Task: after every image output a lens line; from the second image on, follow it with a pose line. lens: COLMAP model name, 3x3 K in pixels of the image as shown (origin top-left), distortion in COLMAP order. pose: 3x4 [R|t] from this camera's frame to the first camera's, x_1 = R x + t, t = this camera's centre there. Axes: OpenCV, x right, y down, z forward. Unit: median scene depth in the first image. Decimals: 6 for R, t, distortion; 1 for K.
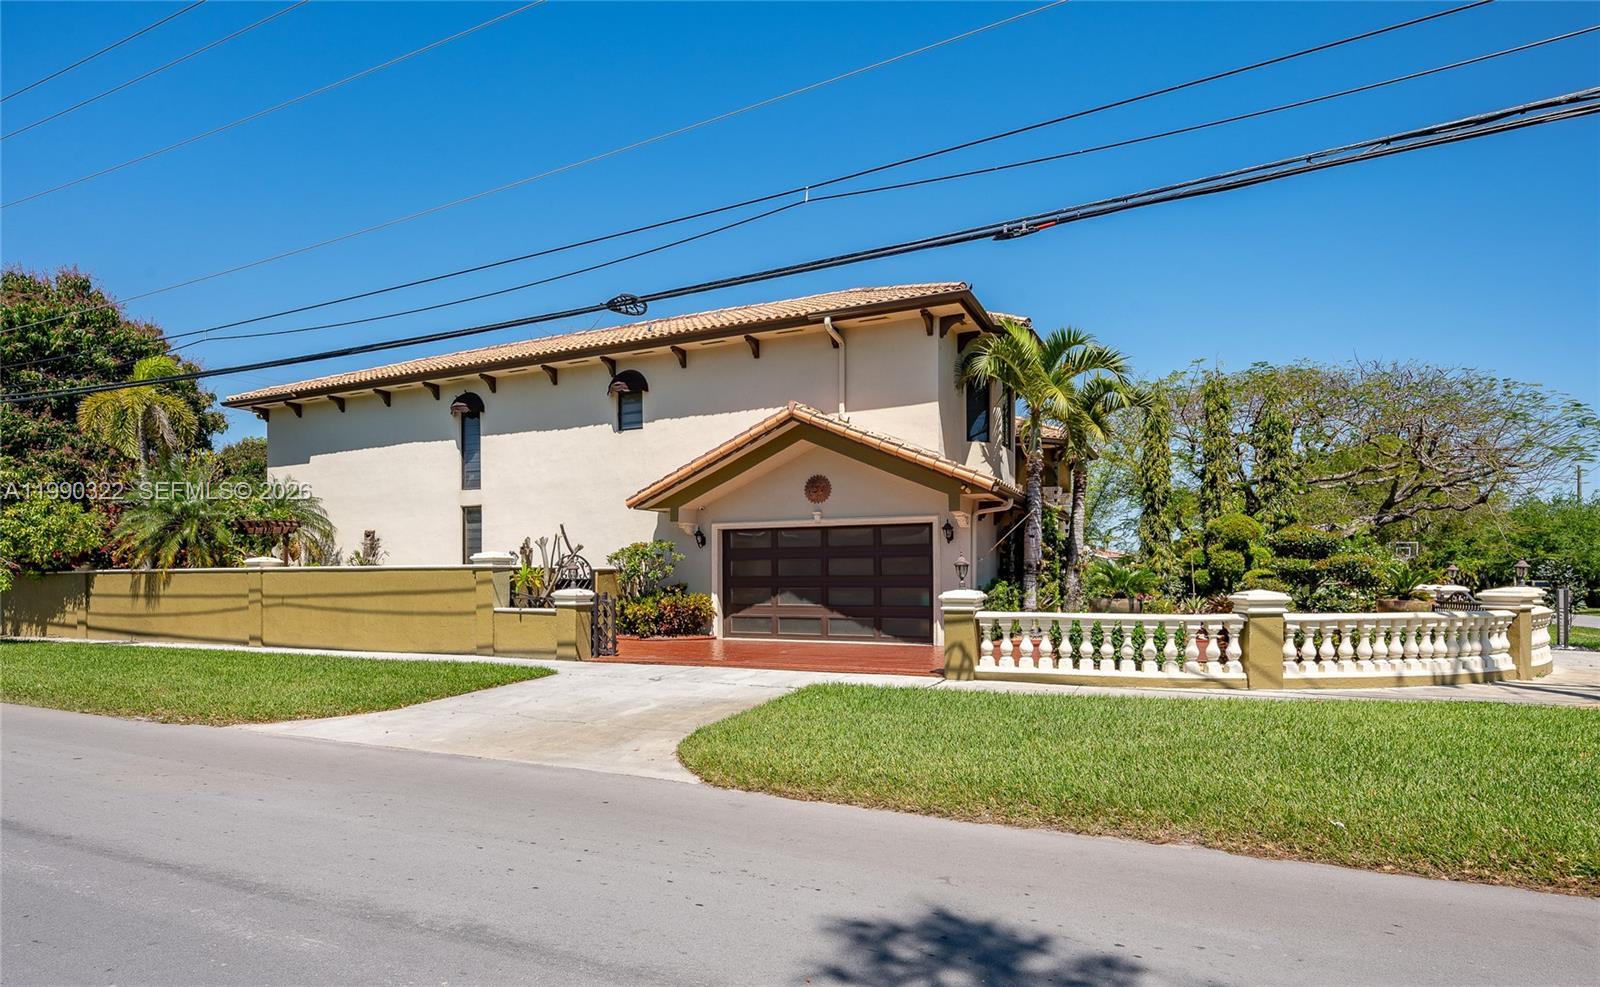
lens RADIAL K [[858.2, 0, 805.6], [0, 858.2, 568.8], [0, 0, 1]] dist [-0.000358, 0.000219]
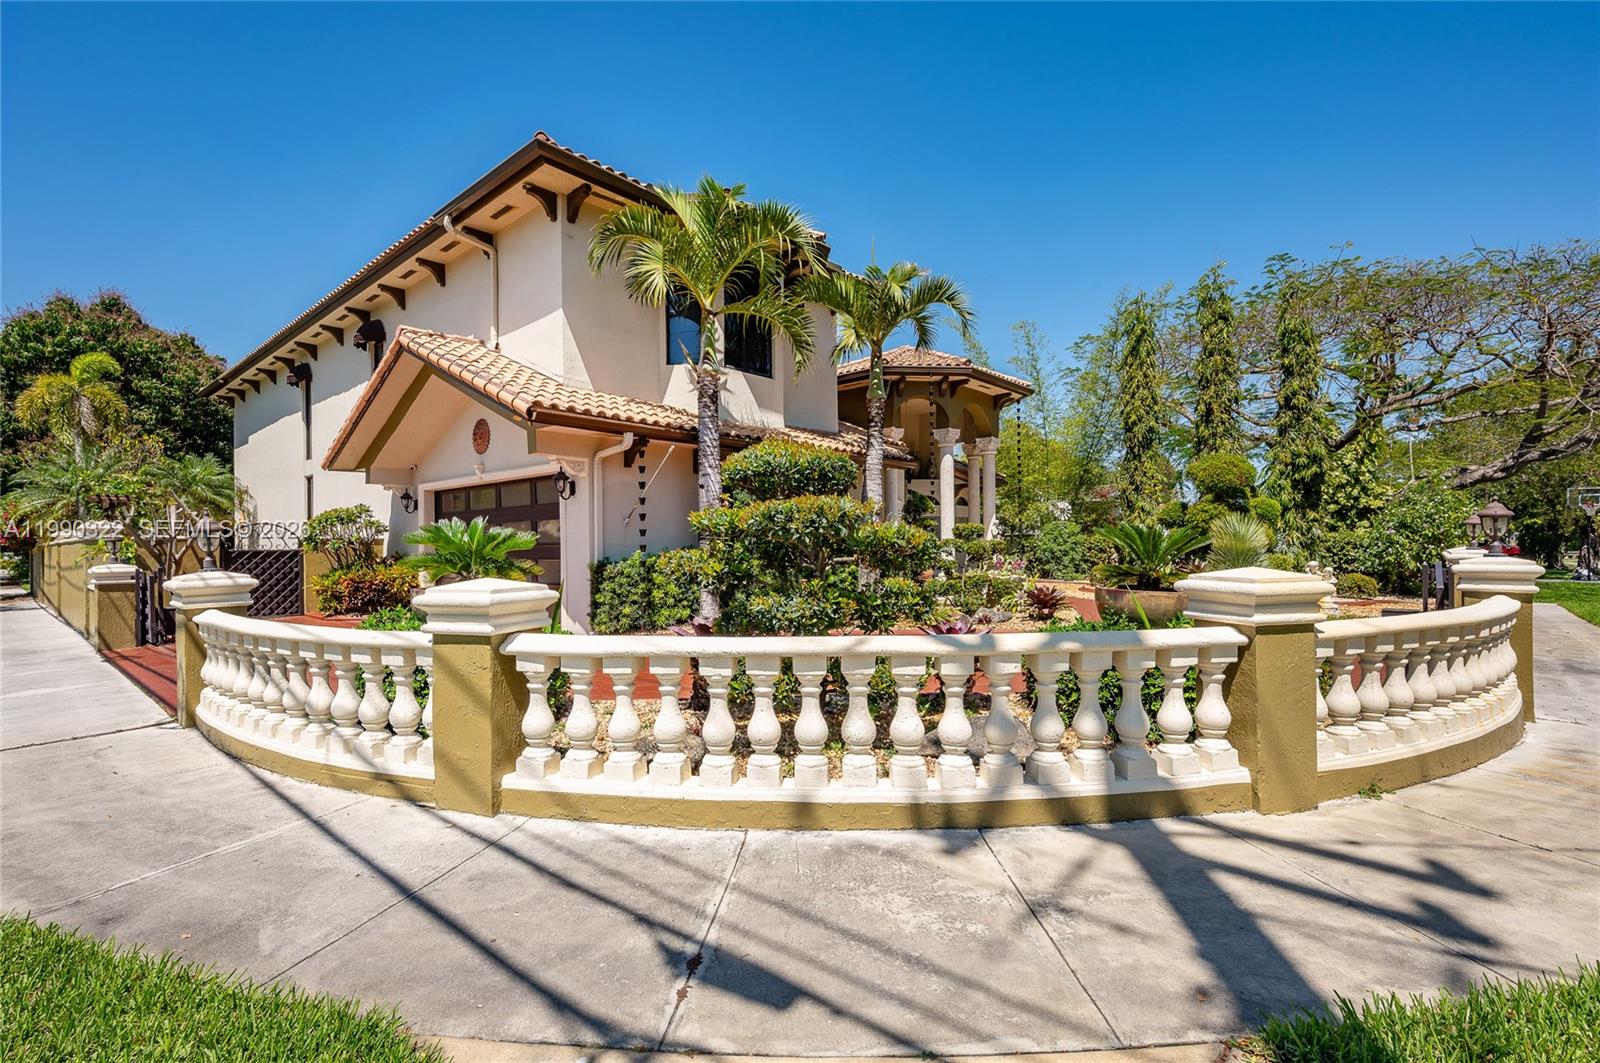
lens RADIAL K [[726.5, 0, 800.0], [0, 726.5, 531.5], [0, 0, 1]] dist [-0.000481, -0.000135]
pose [[0.960172, -0.014006, -0.279058, 0.470778], [0.013940, 0.999900, -0.002223, 0.001898], [0.279061, -0.001756, 0.960272, 0.409792]]
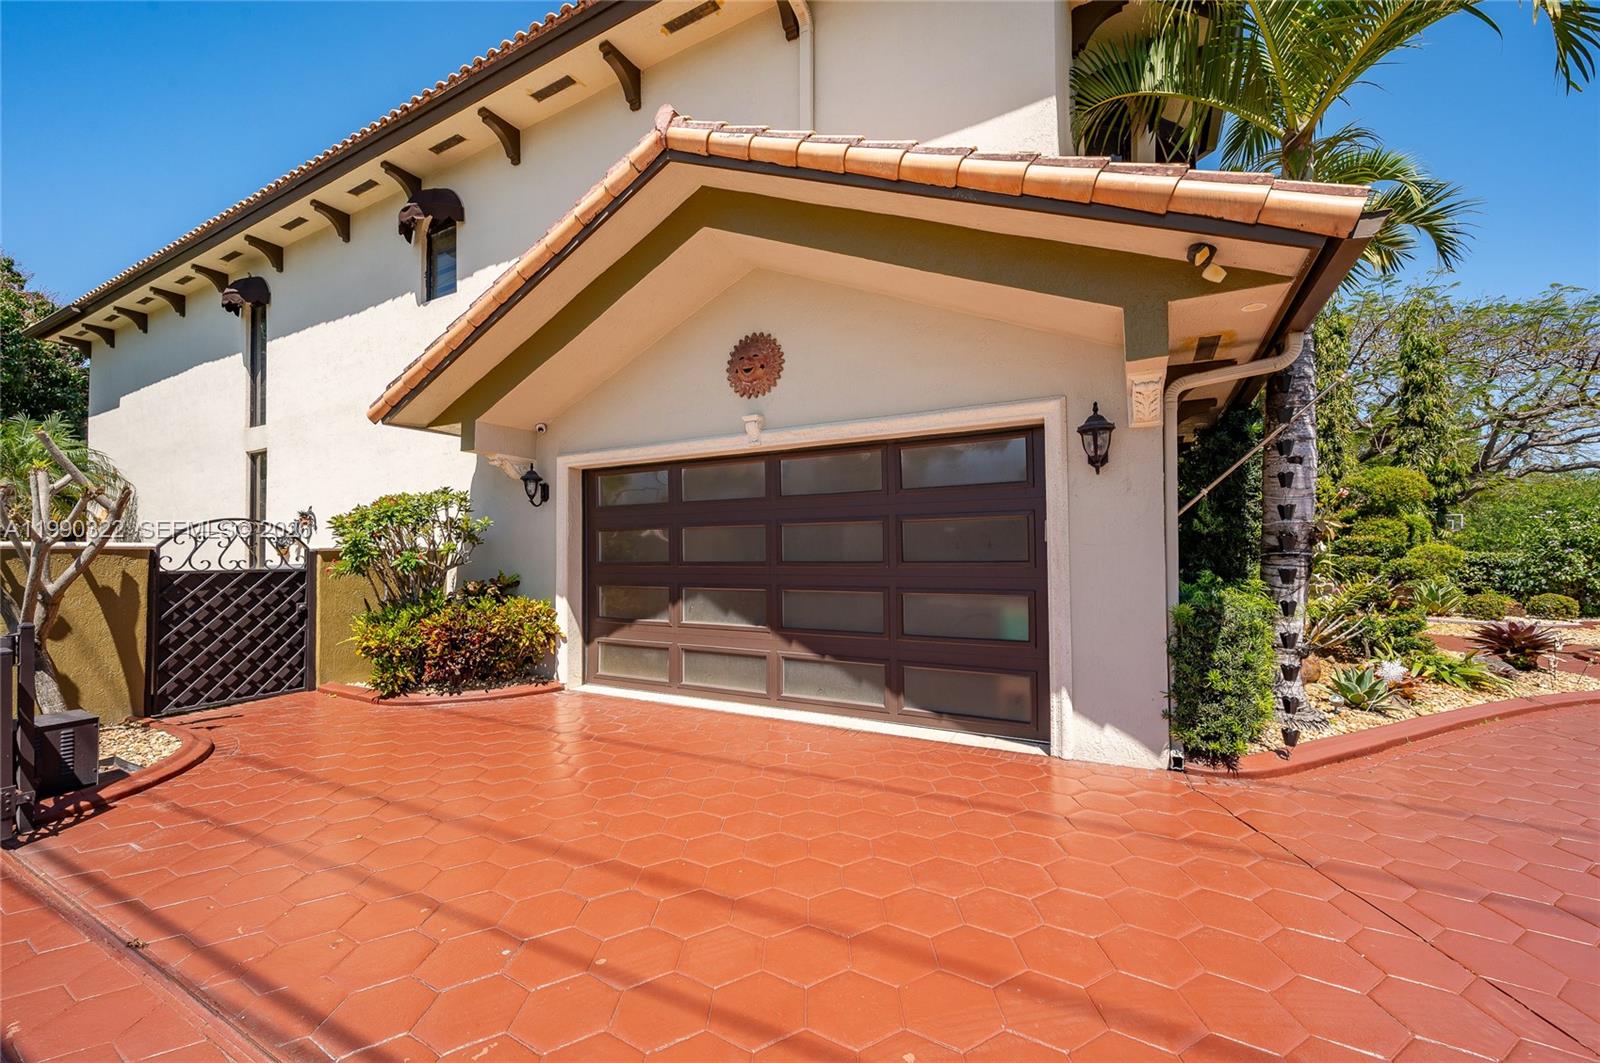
lens RADIAL K [[626.0, 0, 798.0], [0, 626.0, 535.5], [0, 0, 1]] dist [0.001873, 0.000460]
pose [[0.998552, -0.005850, -0.053475, 0.050659], [0.005005, 0.999861, -0.015910, -0.000362], [0.053561, 0.015619, 0.998442, 0.652766]]
